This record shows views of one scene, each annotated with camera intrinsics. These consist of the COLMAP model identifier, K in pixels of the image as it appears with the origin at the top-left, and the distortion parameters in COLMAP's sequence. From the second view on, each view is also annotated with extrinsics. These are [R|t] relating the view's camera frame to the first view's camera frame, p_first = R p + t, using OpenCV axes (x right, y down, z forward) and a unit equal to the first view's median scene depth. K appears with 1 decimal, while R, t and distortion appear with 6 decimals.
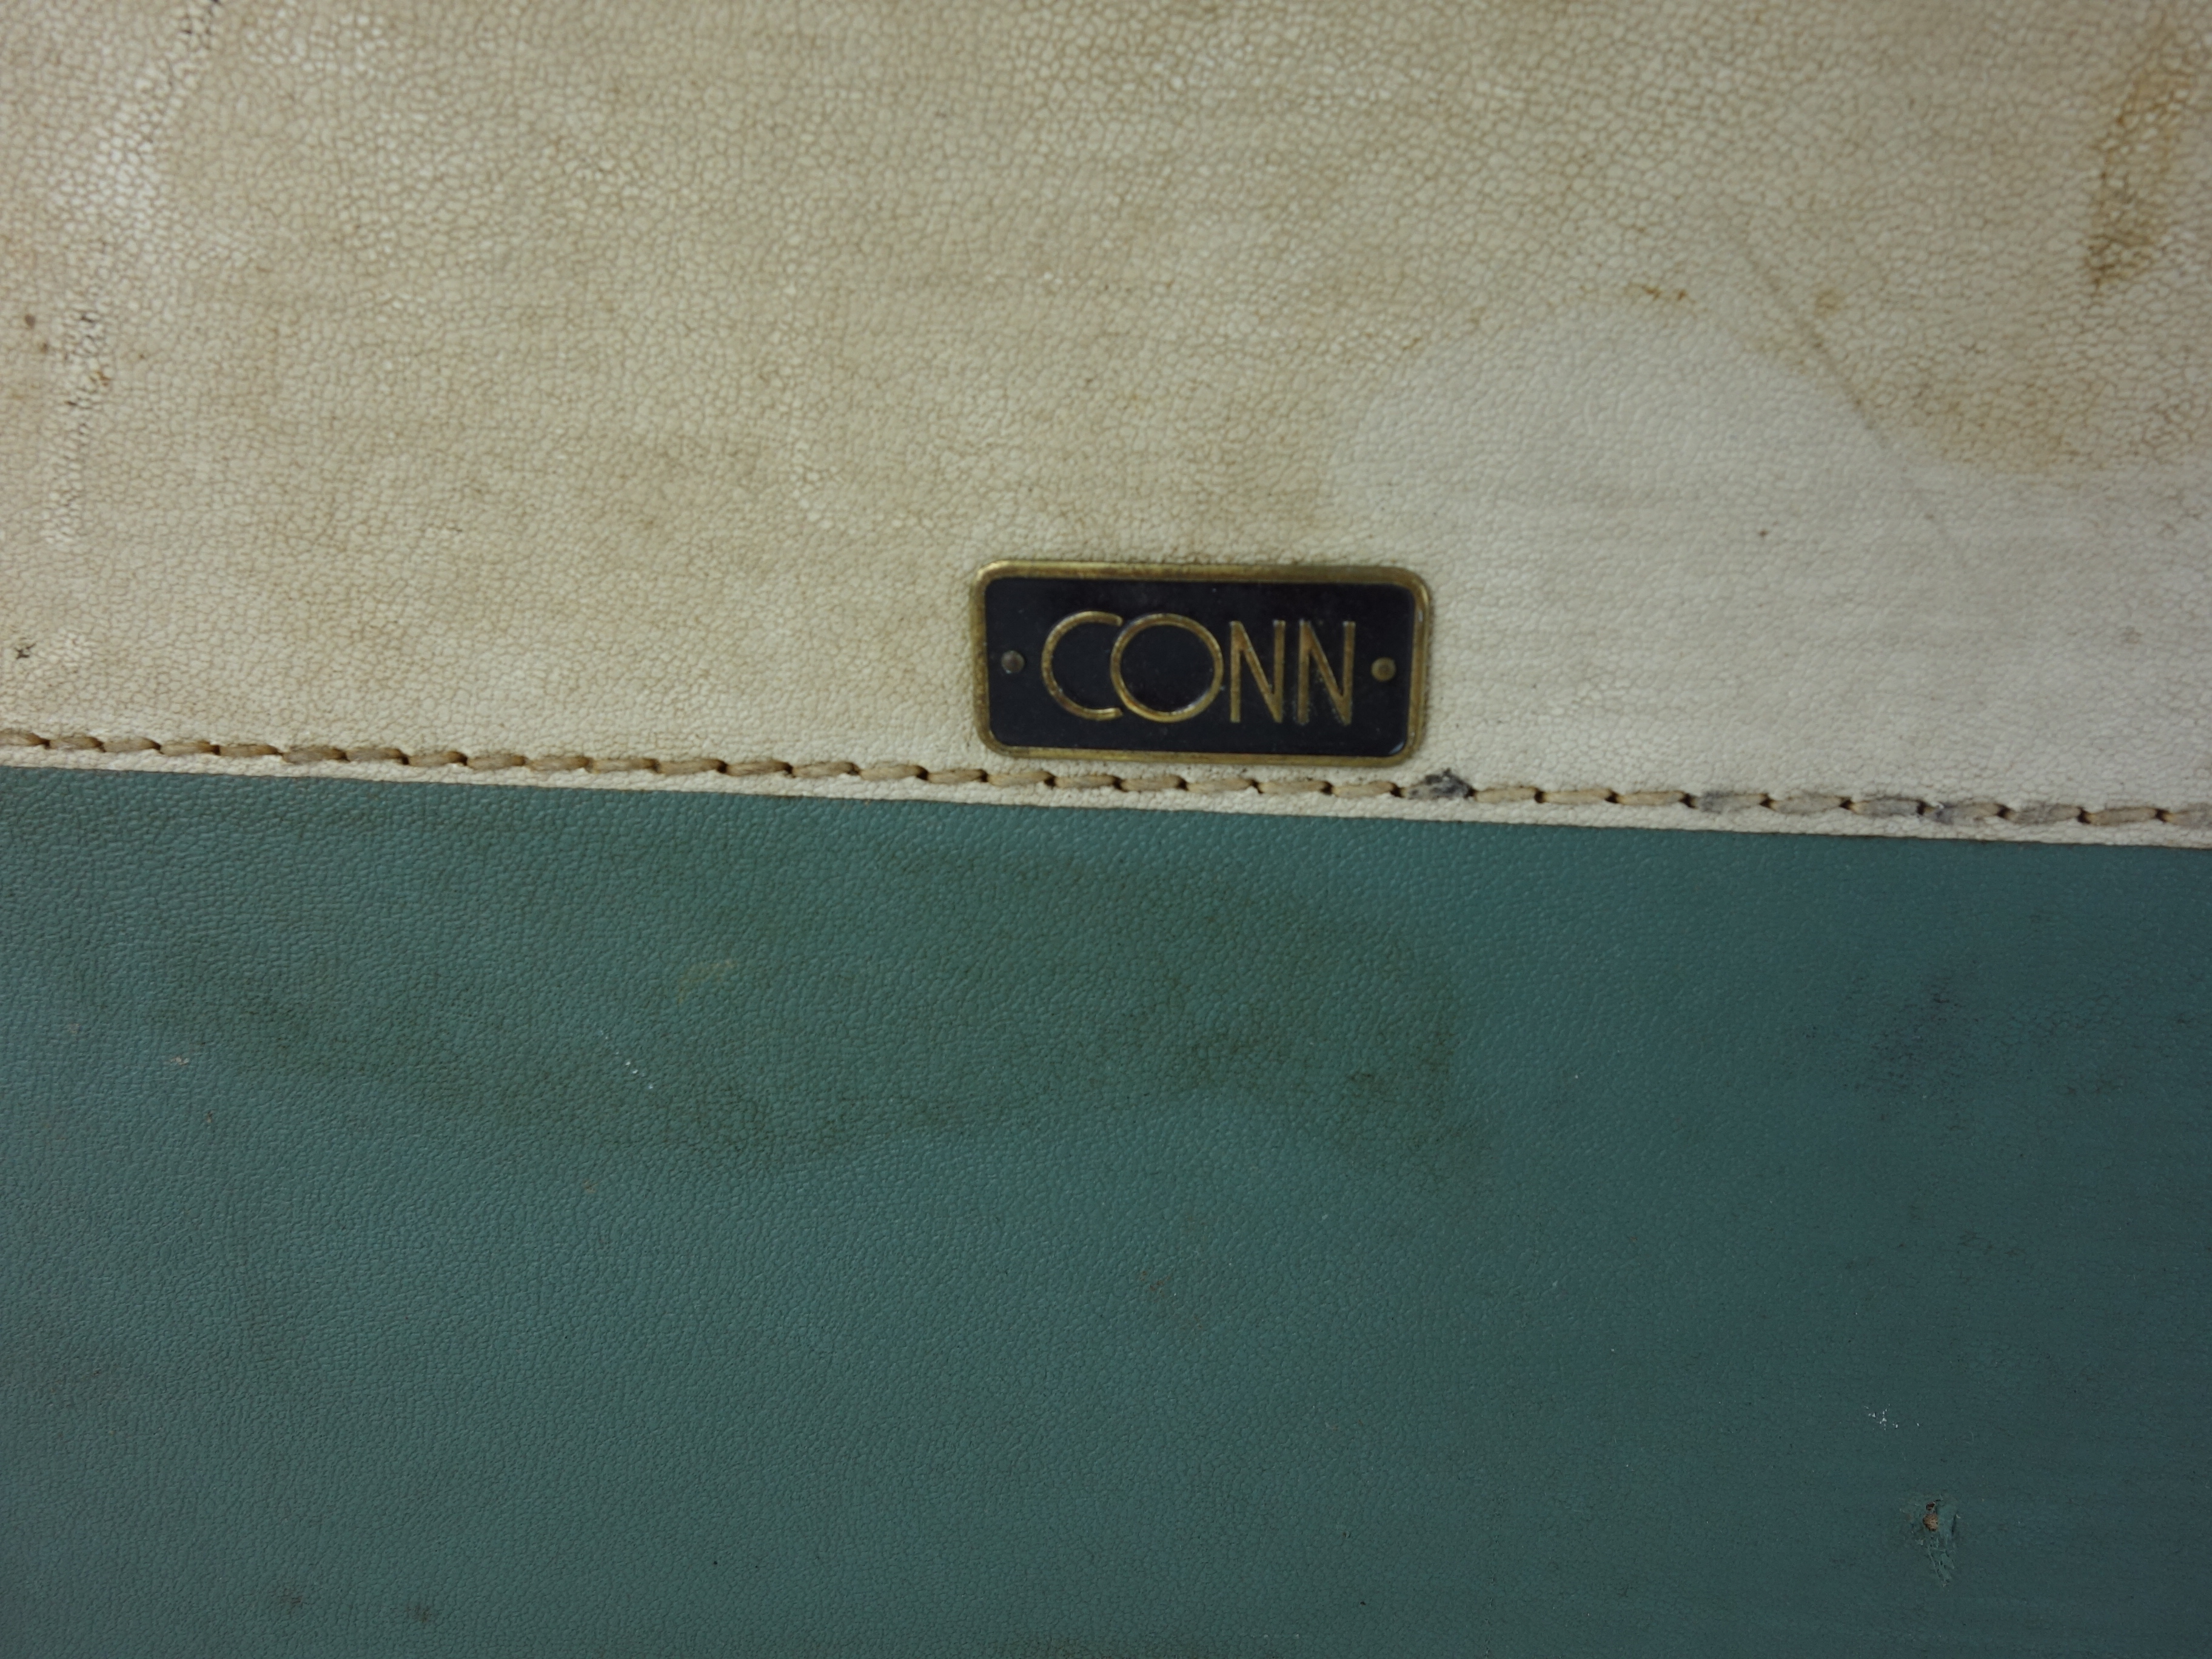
lens RADIAL K [[1856.9, 0, 1104.0], [0, 1856.9, 828.0], [0, 0, 1]] dist [0.017997, -0.007424]
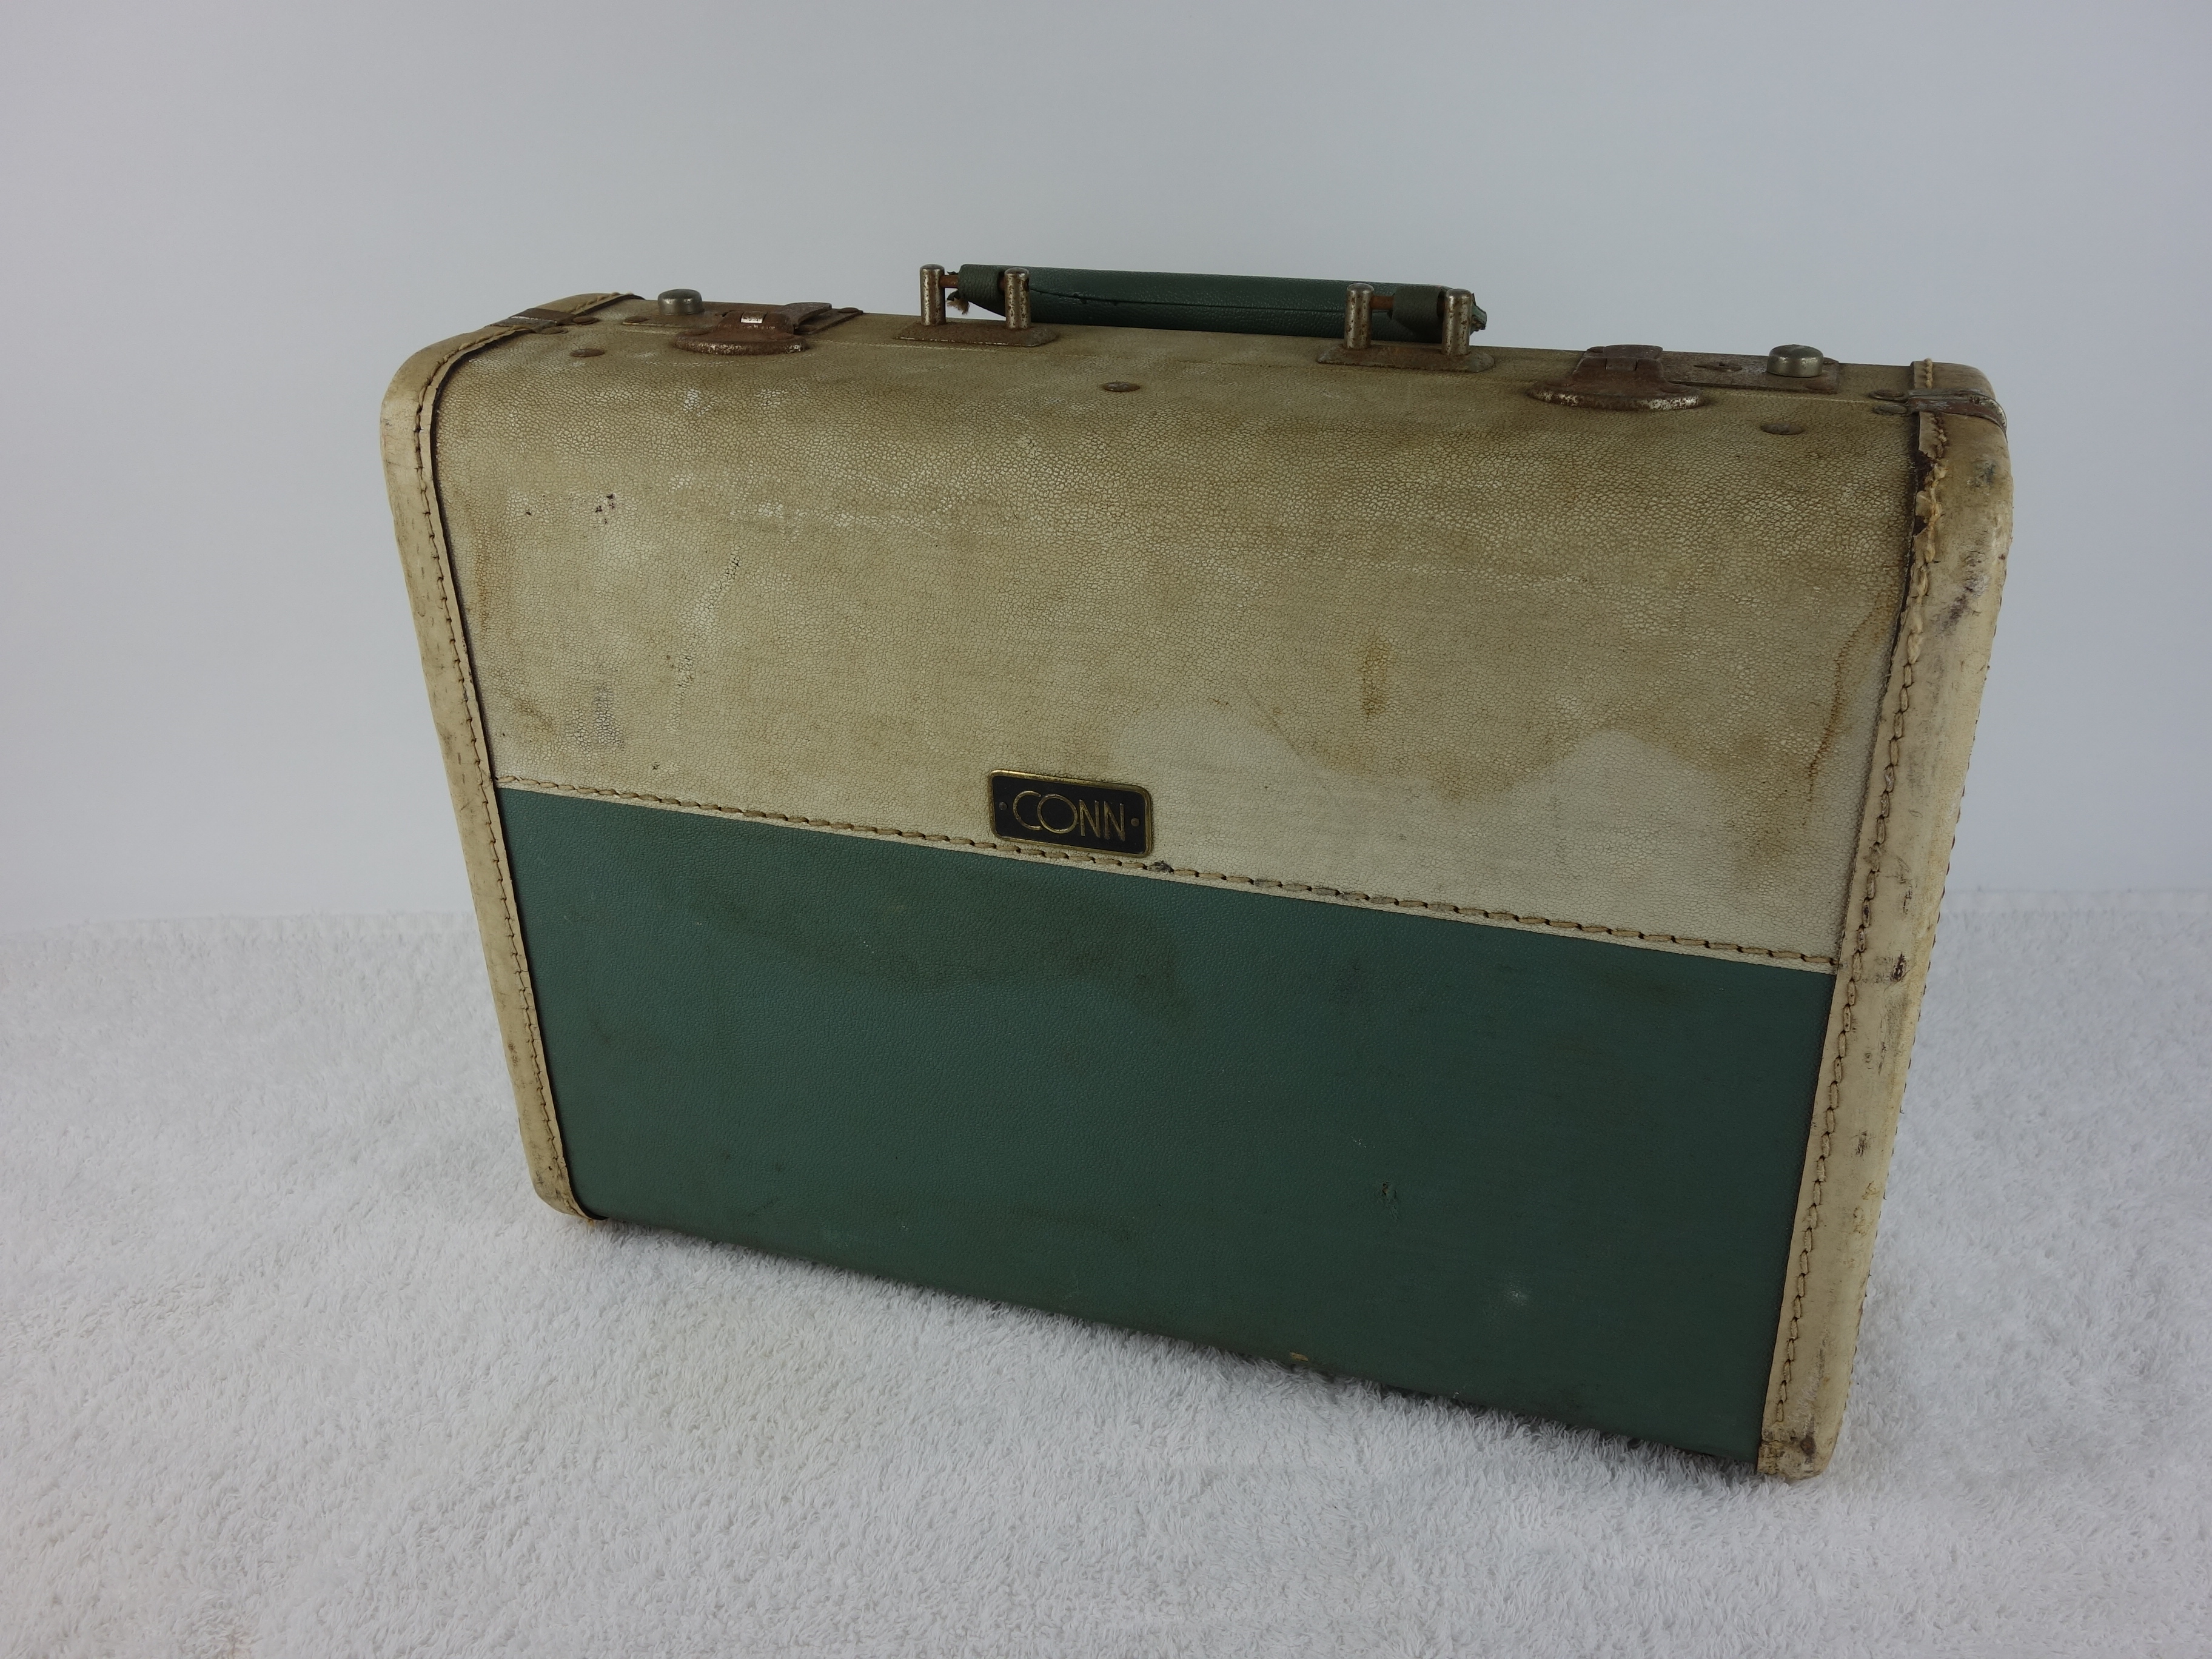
lens RADIAL K [[1856.9, 0, 1108.9], [0, 1856.9, 830.2], [0, 0, 1]] dist [0.017997, -0.007424]
pose [[0.973286, 0.084197, -0.213602, 0.661764], [-0.071242, 0.995162, 0.067651, -0.243857], [0.218265, -0.050627, 0.974575, -1.533134]]
